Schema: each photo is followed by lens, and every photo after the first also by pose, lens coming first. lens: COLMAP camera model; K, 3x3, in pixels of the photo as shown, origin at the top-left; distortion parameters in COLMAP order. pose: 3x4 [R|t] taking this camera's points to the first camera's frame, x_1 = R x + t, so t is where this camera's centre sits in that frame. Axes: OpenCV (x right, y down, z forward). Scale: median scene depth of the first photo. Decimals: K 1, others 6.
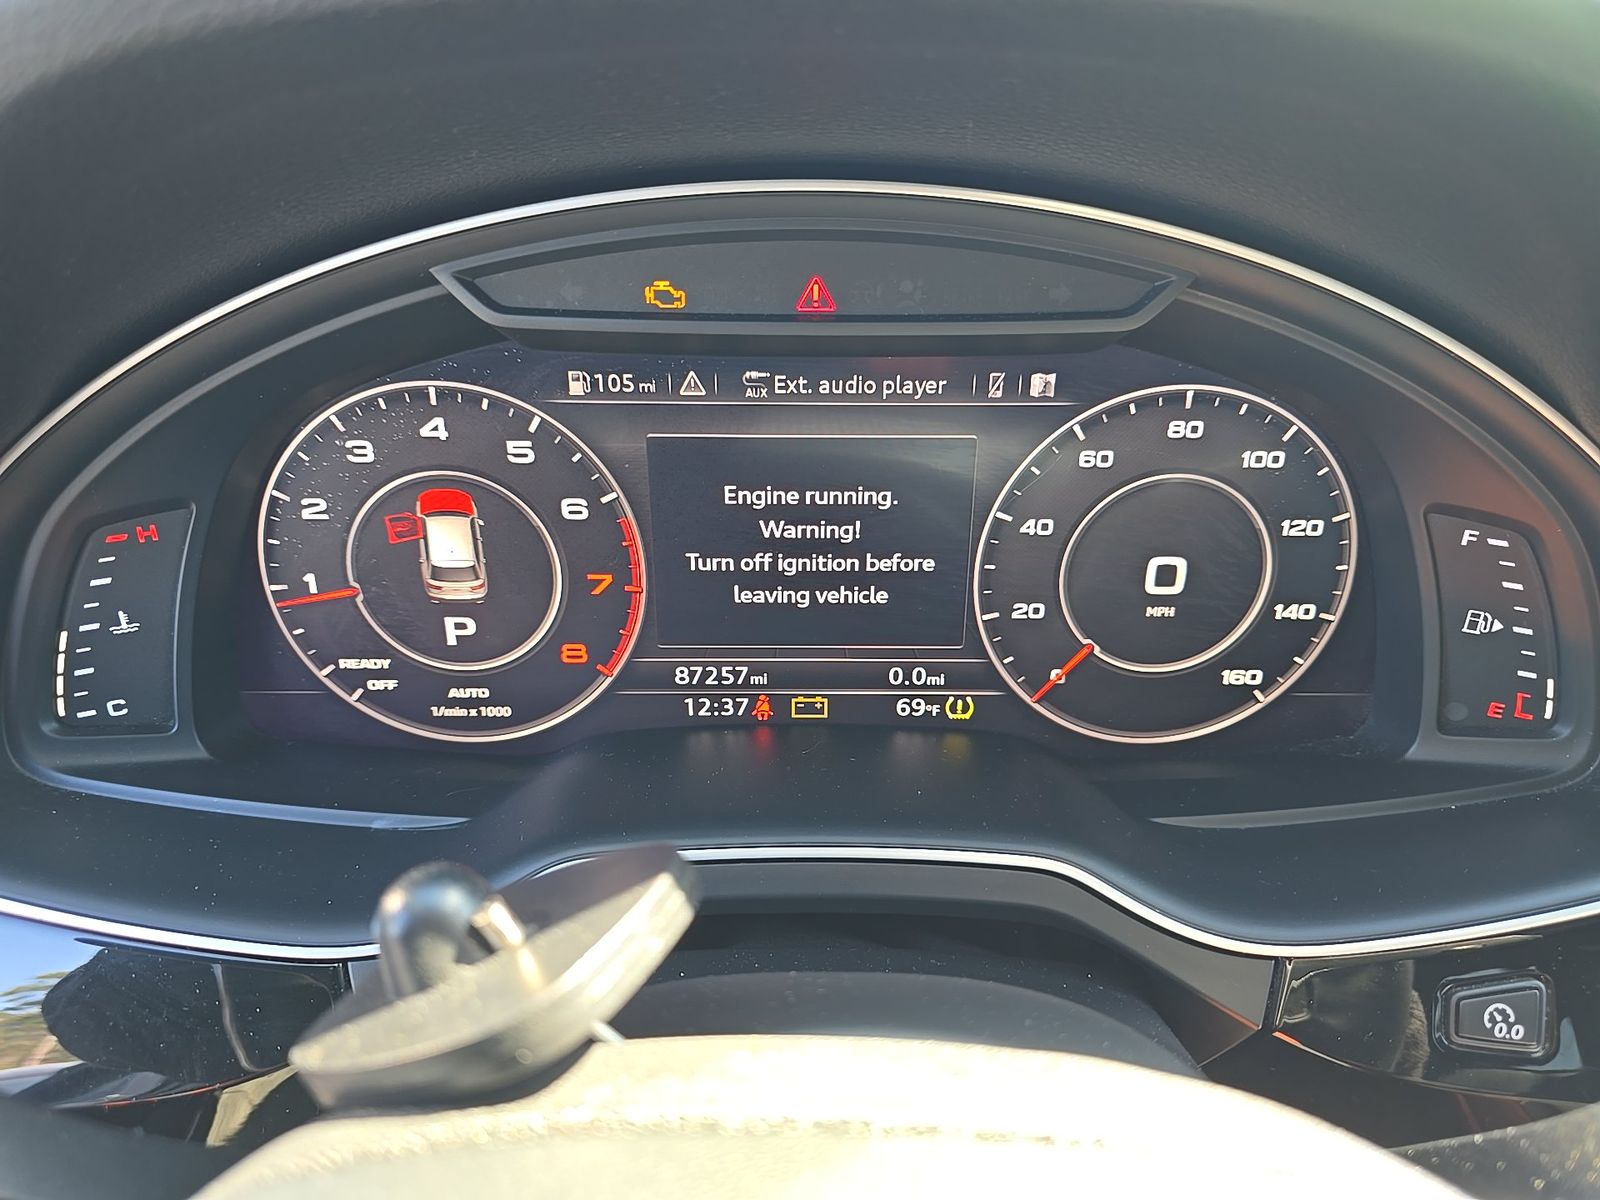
lens RADIAL K [[1071.2, 0, 800.9], [0, 1071.2, 605.8], [0, 0, 1]] dist [0.026705, -0.035969]
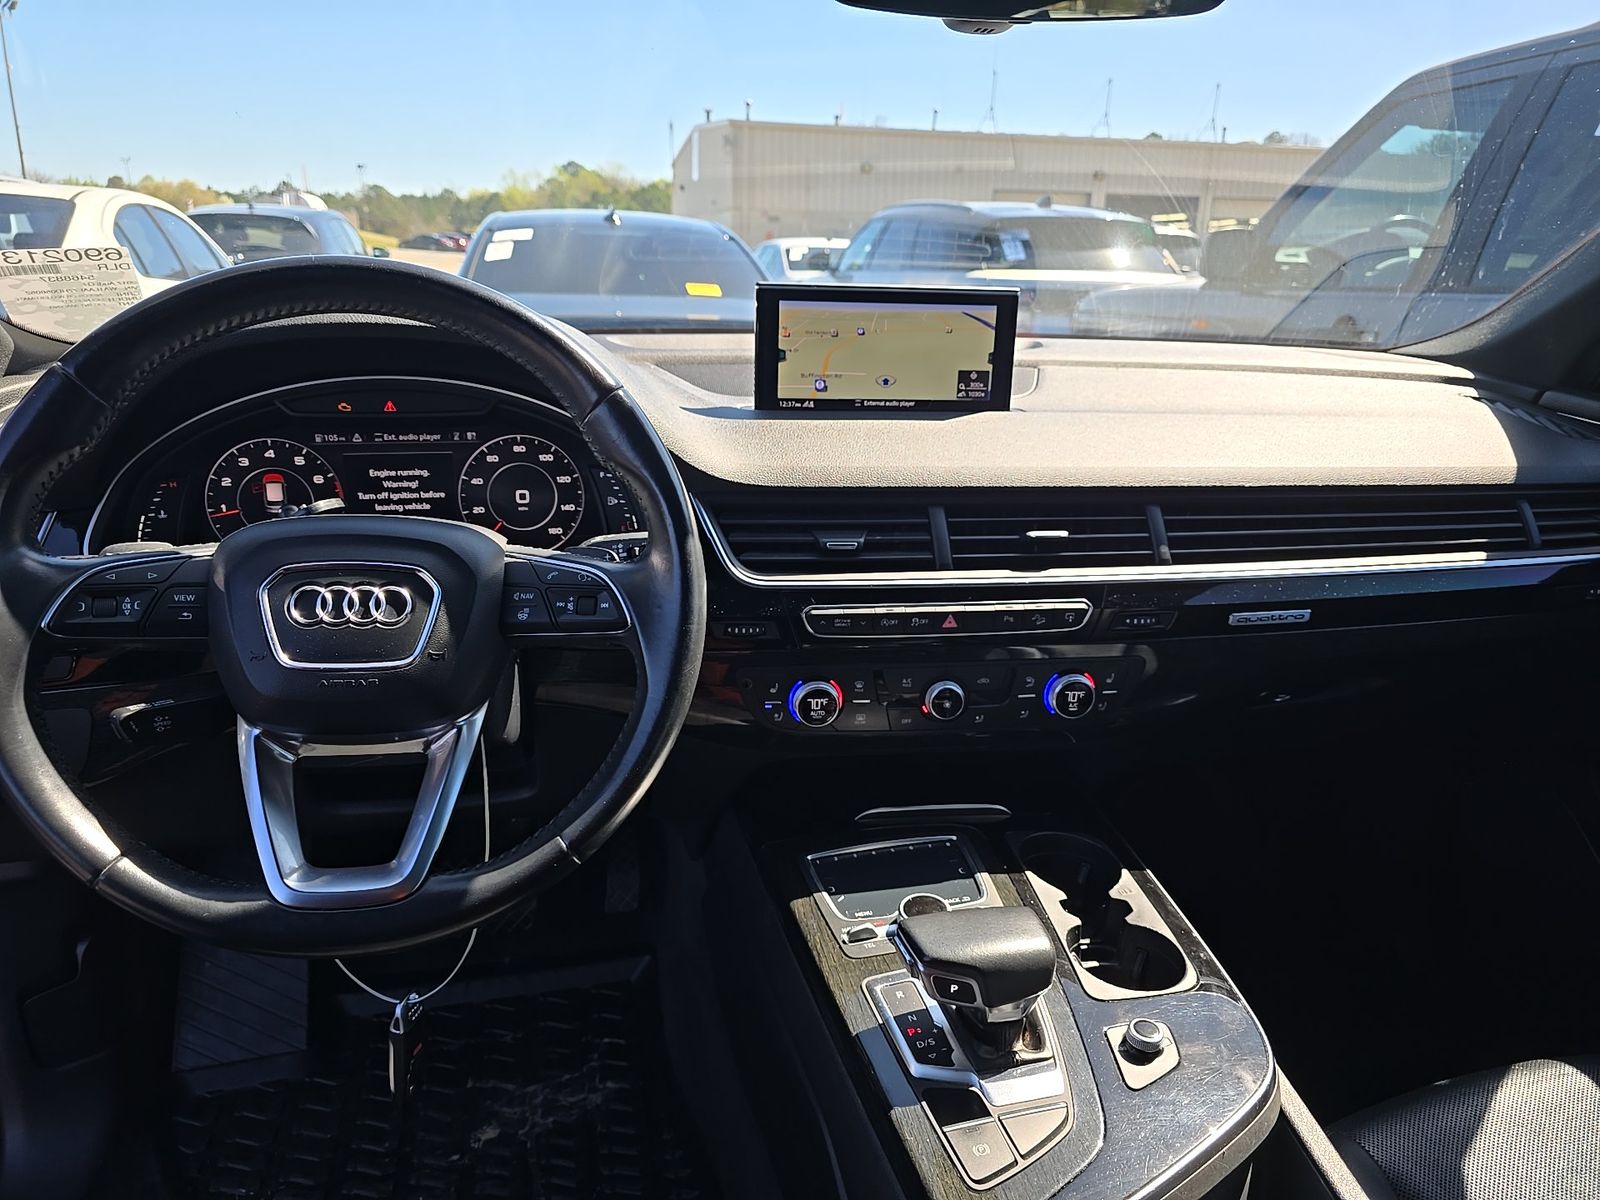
lens RADIAL K [[1071.2, 0, 795.9], [0, 1071.2, 631.0], [0, 0, 1]] dist [0.026705, -0.035969]
pose [[0.972767, -0.063116, 0.223024, 0.401176], [0.104240, 0.978542, -0.177736, 1.017318], [-0.207020, 0.196144, 0.958473, -2.133419]]
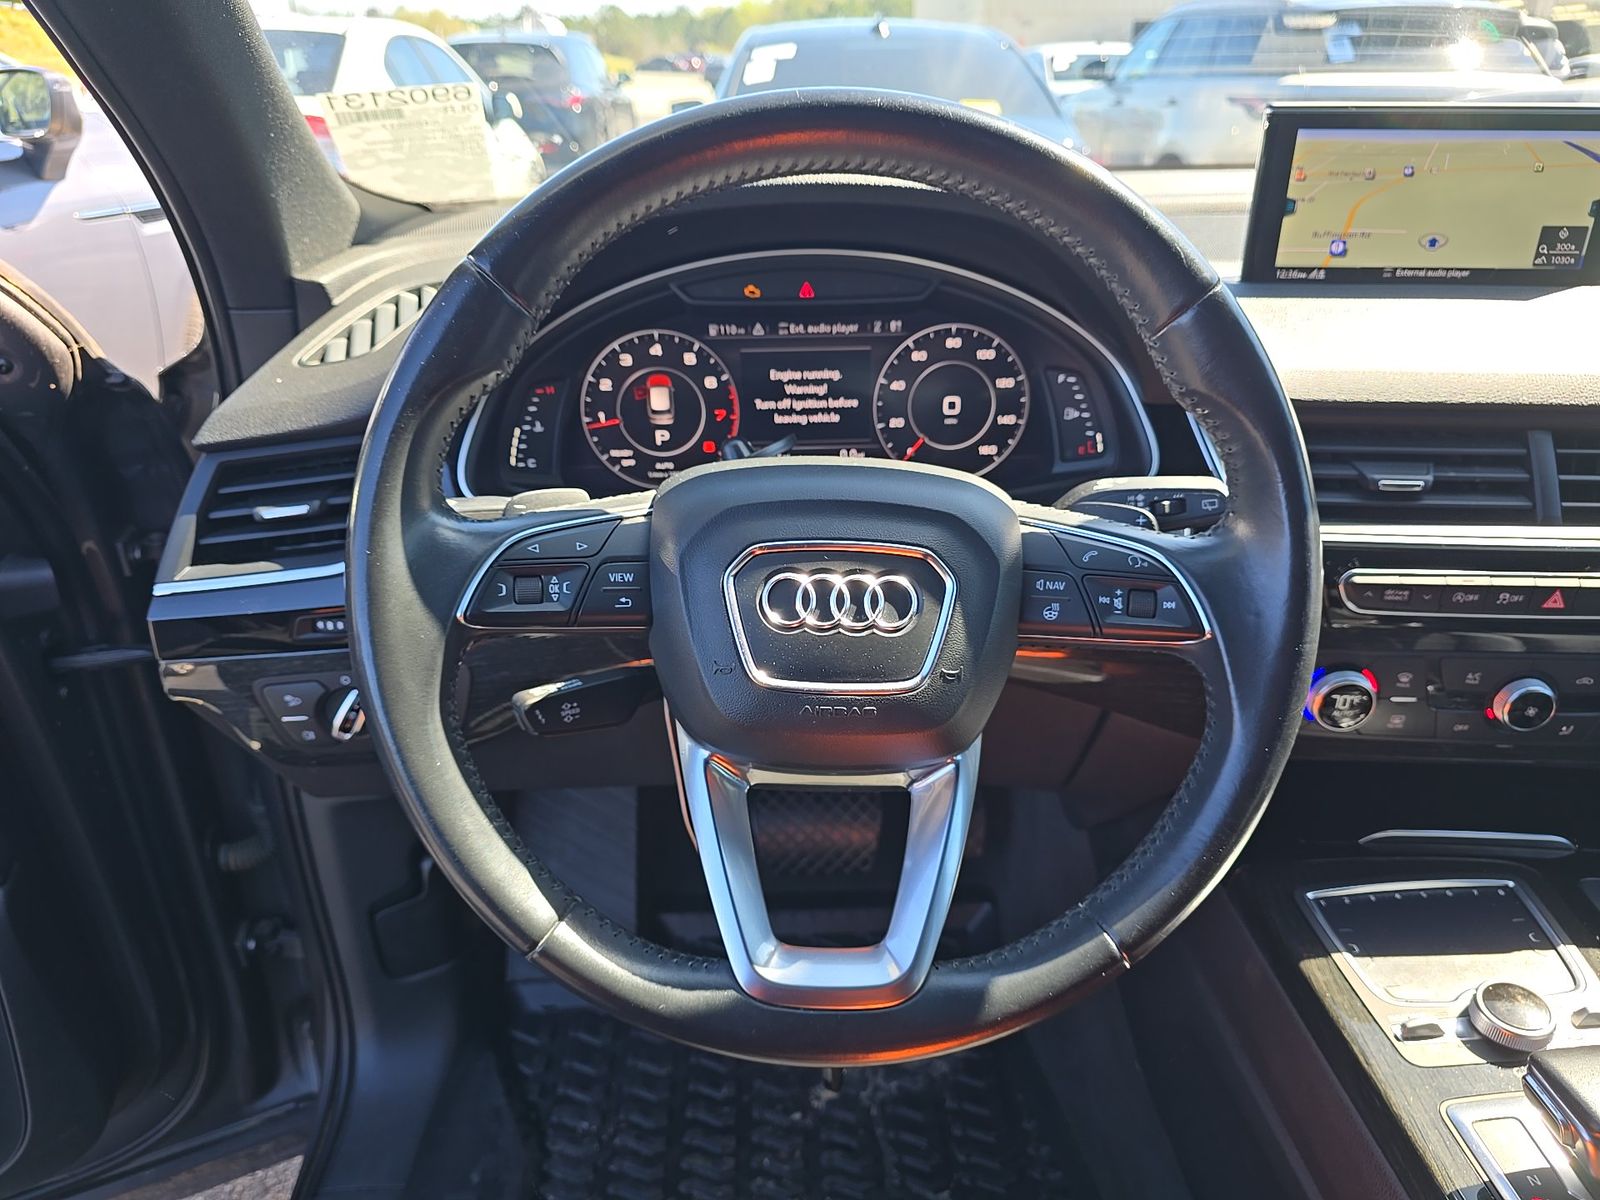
lens RADIAL K [[1071.2, 0, 797.5], [0, 1071.2, 629.2], [0, 0, 1]] dist [0.026705, -0.035969]
pose [[0.999237, -0.032396, 0.021810, -0.082770], [0.033440, 0.998223, -0.049313, 0.602325], [-0.020174, 0.050005, 0.998545, -1.436796]]
